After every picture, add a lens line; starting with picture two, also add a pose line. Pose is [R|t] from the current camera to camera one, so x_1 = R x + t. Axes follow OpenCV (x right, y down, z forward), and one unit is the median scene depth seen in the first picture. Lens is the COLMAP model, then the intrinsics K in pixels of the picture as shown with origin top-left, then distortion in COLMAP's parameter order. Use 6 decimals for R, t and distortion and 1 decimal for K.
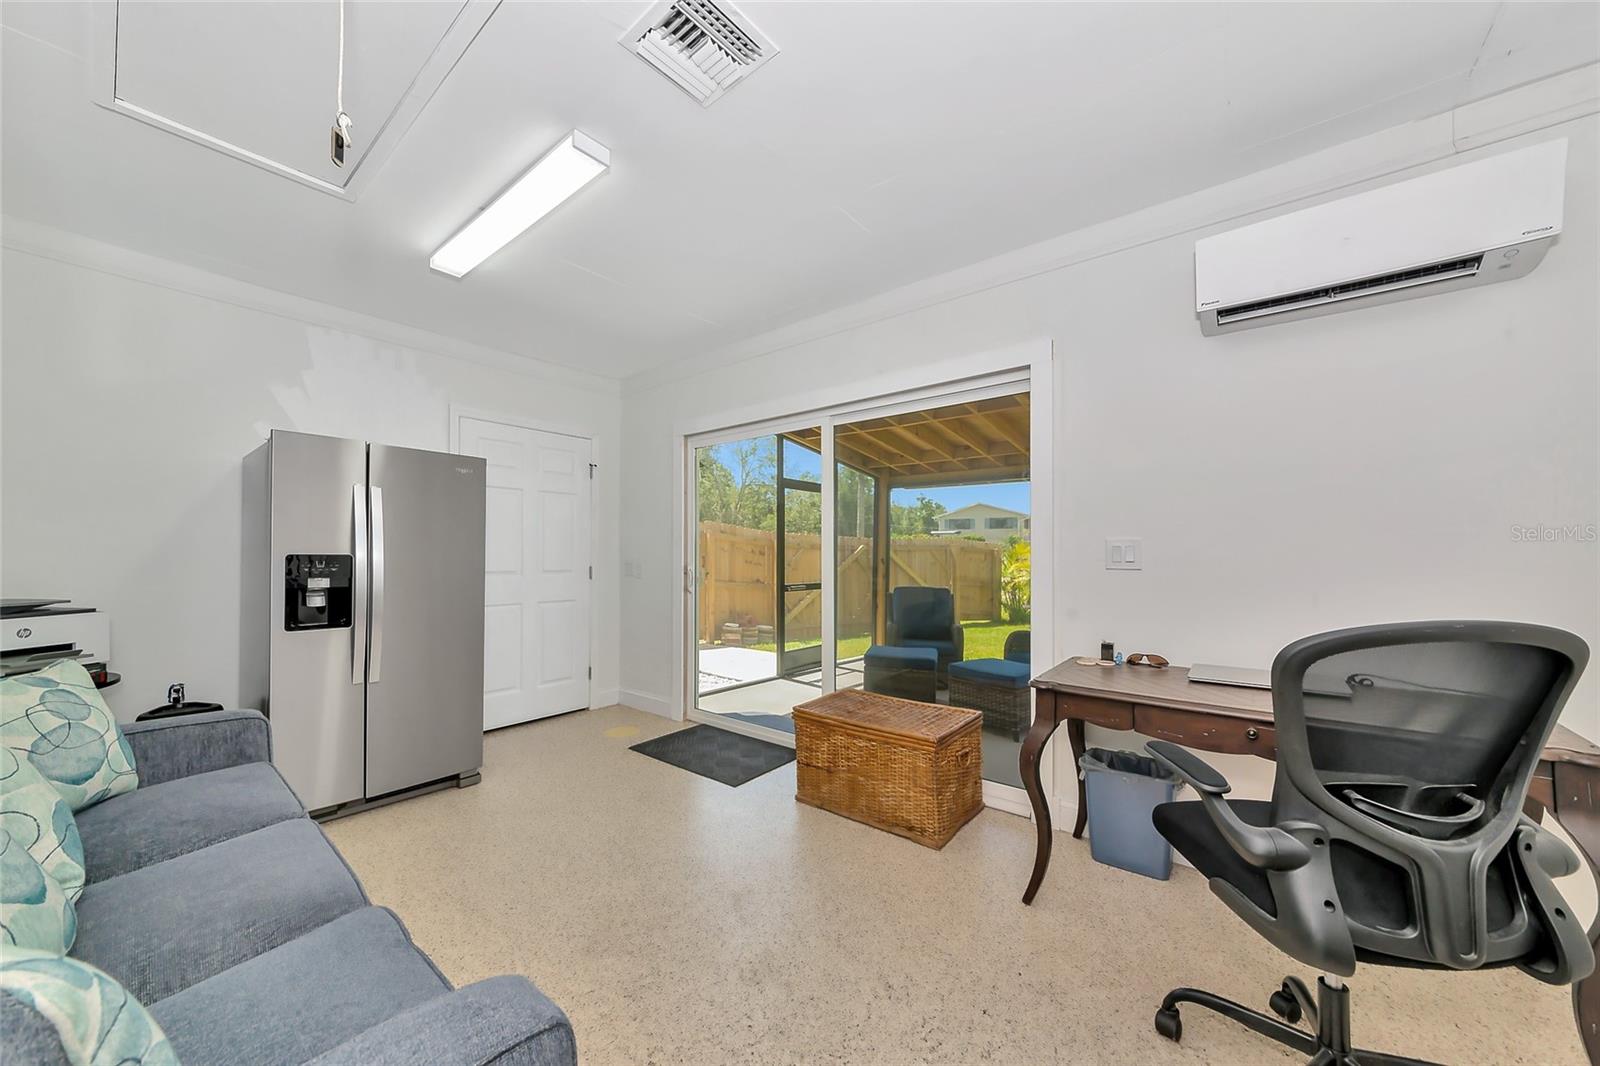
lens RADIAL K [[565.3, 0, 801.6], [0, 565.3, 546.5], [0, 0, 1]] dist [0.000340, 0.000005]
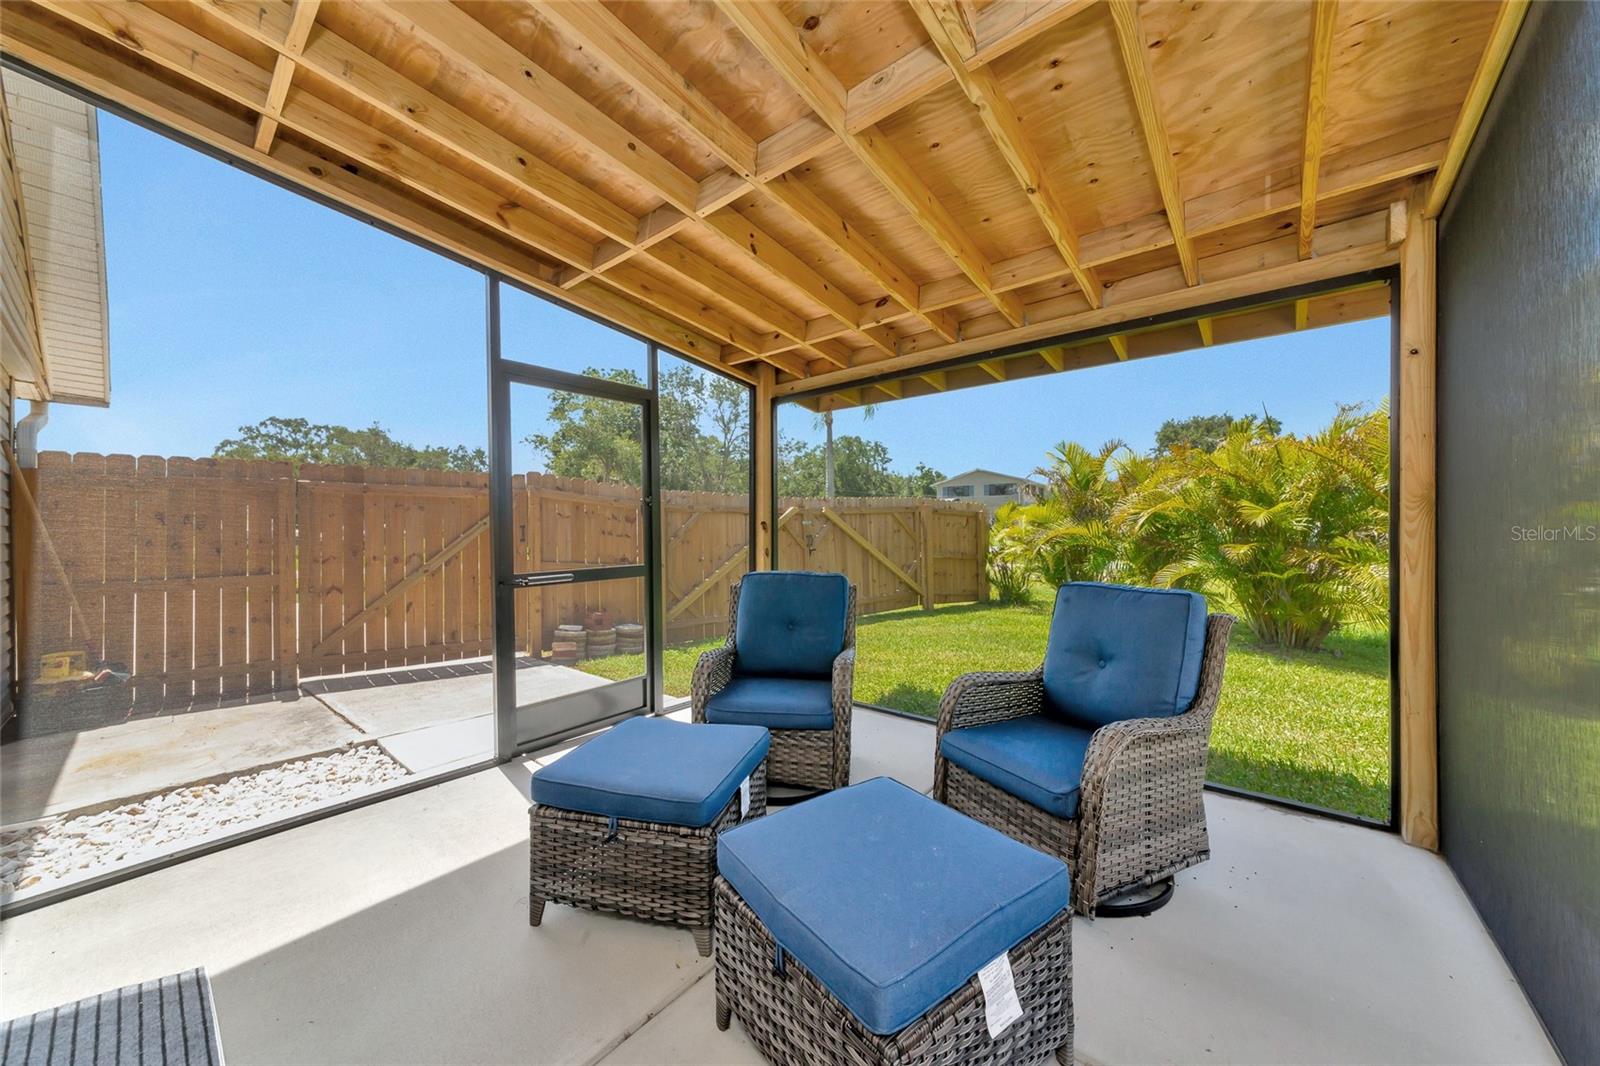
lens RADIAL K [[560.2, 0, 792.9], [0, 560.2, 530.0], [0, 0, 1]] dist [0.000414, 0.000041]
pose [[0.999626, -0.020251, -0.018391, 0.154513], [0.020638, 0.999565, 0.021070, 0.015164], [0.017957, -0.021442, 0.999609, 0.346522]]
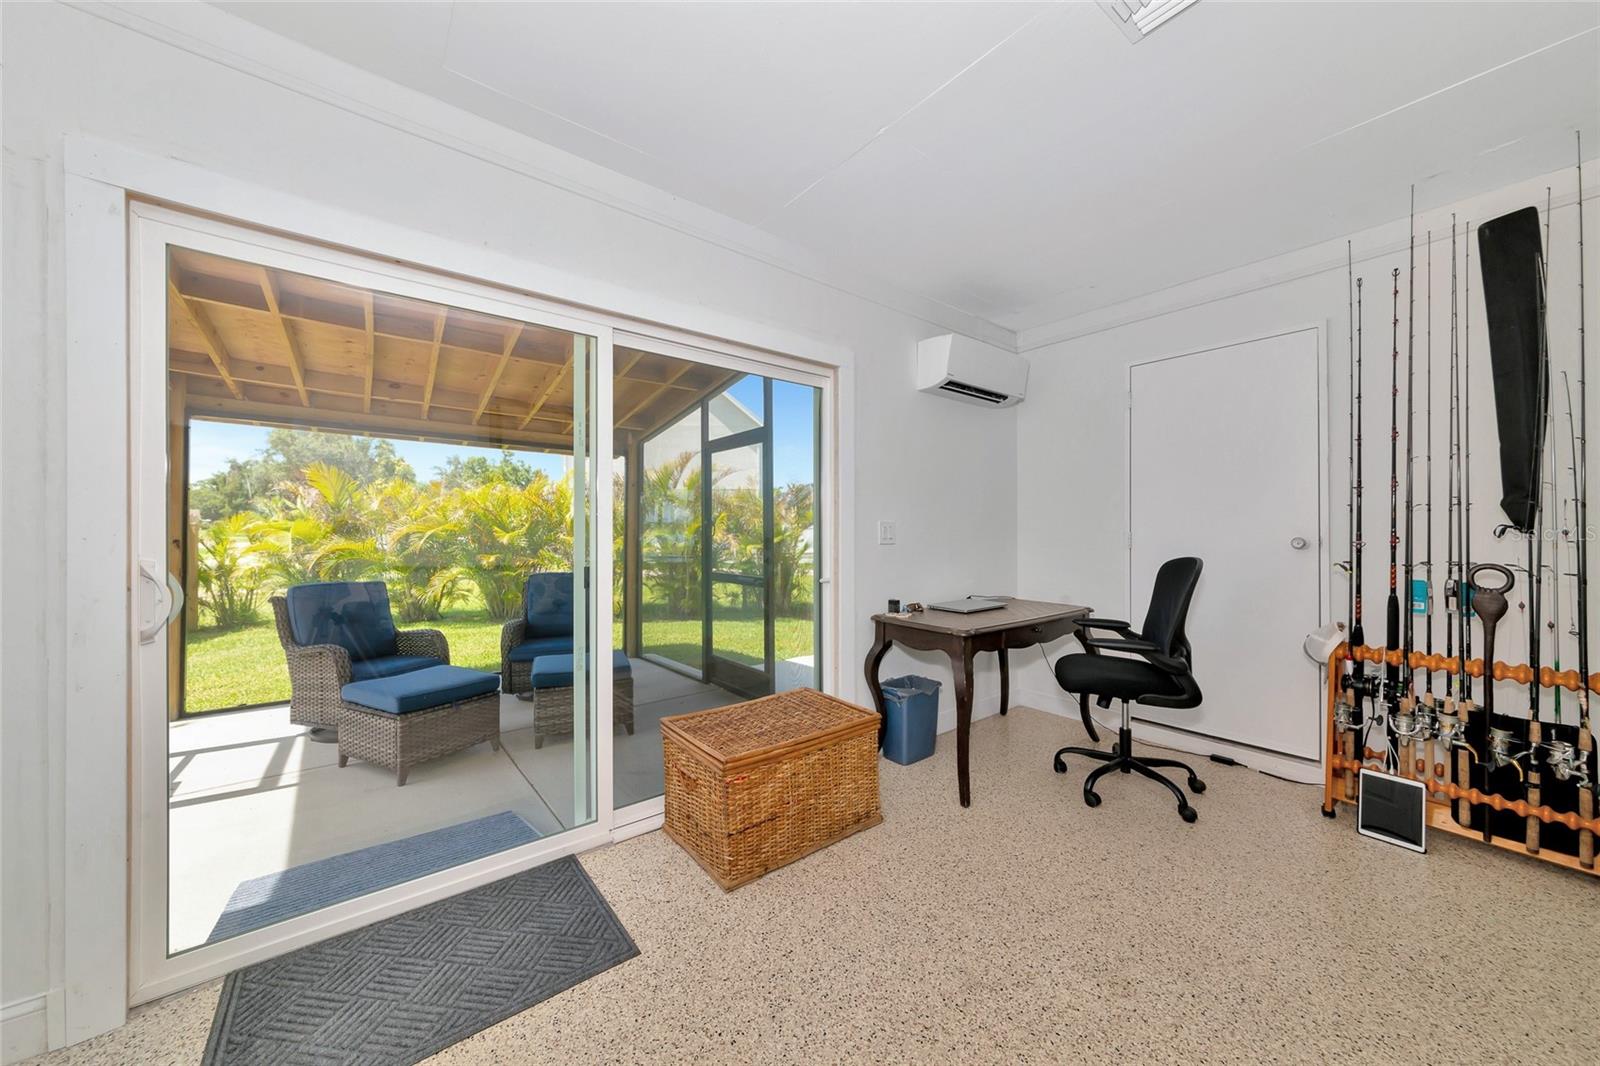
lens RADIAL K [[558.3, 0, 793.2], [0, 558.3, 519.5], [0, 0, 1]] dist [0.000020, 0.000222]
pose [[0.227208, 0.022913, 0.973577, -0.205258], [-0.016029, 0.999676, -0.019786, 0.002877], [-0.973714, -0.011110, 0.227501, 0.241401]]
